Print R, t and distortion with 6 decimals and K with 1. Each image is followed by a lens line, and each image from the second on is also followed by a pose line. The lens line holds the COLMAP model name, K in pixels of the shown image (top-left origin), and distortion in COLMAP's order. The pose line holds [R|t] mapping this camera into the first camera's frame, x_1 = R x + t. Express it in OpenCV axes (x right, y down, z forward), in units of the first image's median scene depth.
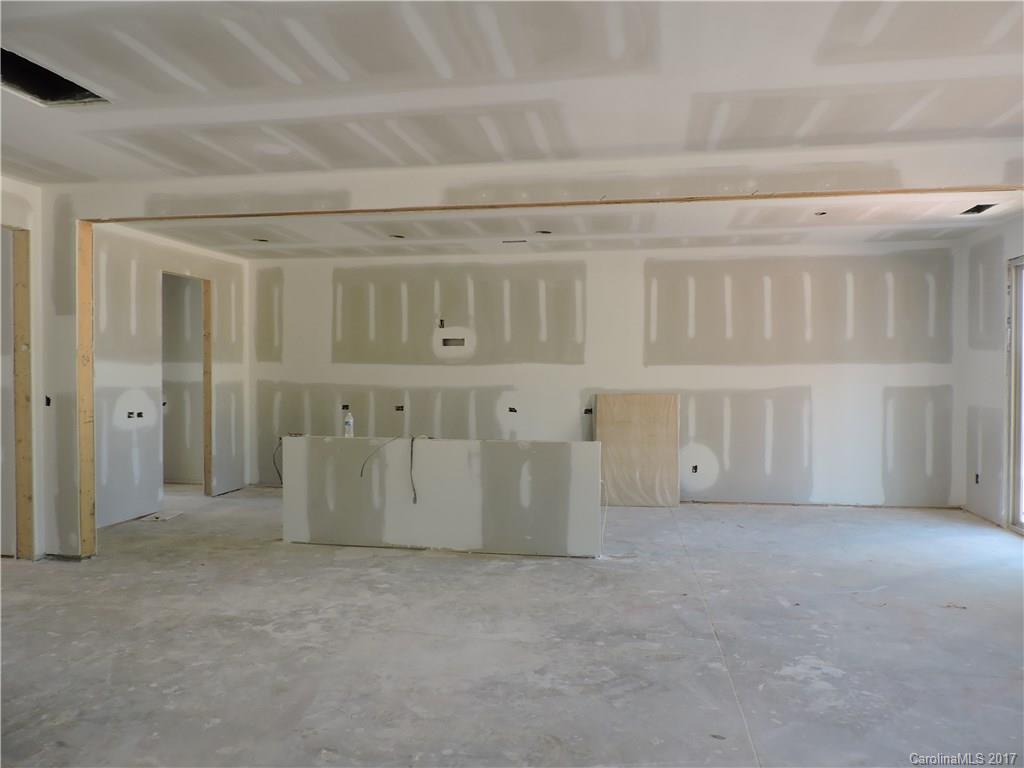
lens RADIAL K [[725.5, 0, 512.3], [0, 725.5, 379.2], [0, 0, 1]] dist [-0.012253, 0.009119]
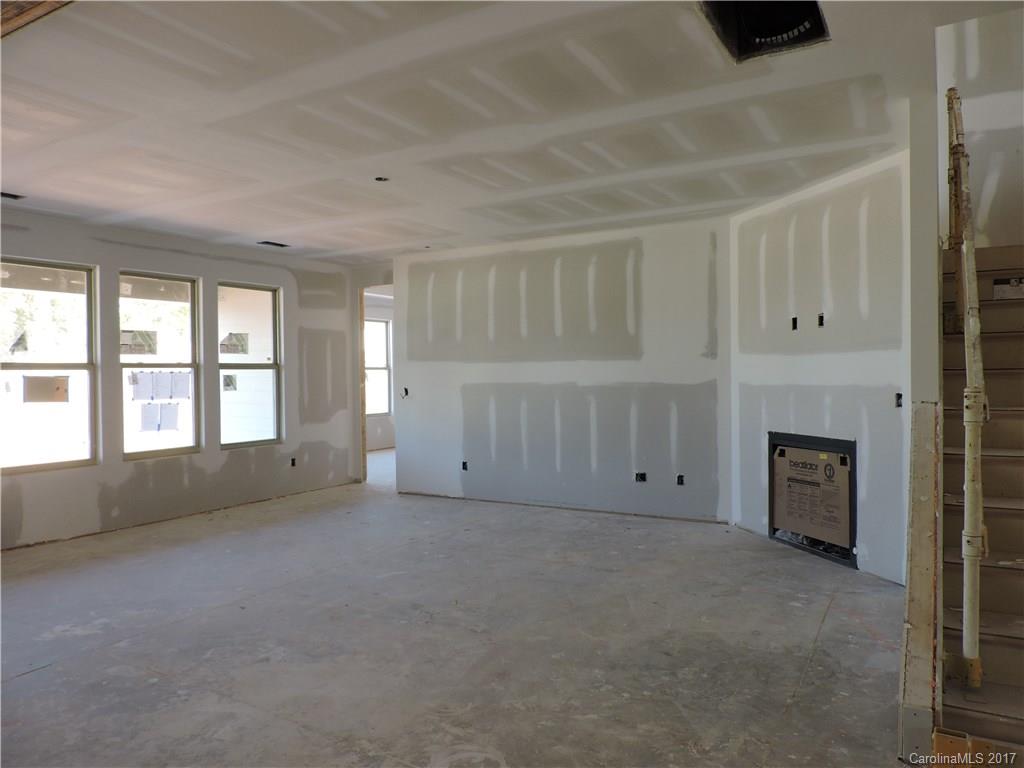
lens RADIAL K [[725.5, 0, 511.3], [0, 725.5, 381.1], [0, 0, 1]] dist [-0.012253, 0.009119]
pose [[-0.937764, 0.010011, 0.347129, -0.655459], [0.018819, 0.999581, 0.022011, -0.009836], [-0.346763, 0.027173, -0.937559, 1.837433]]
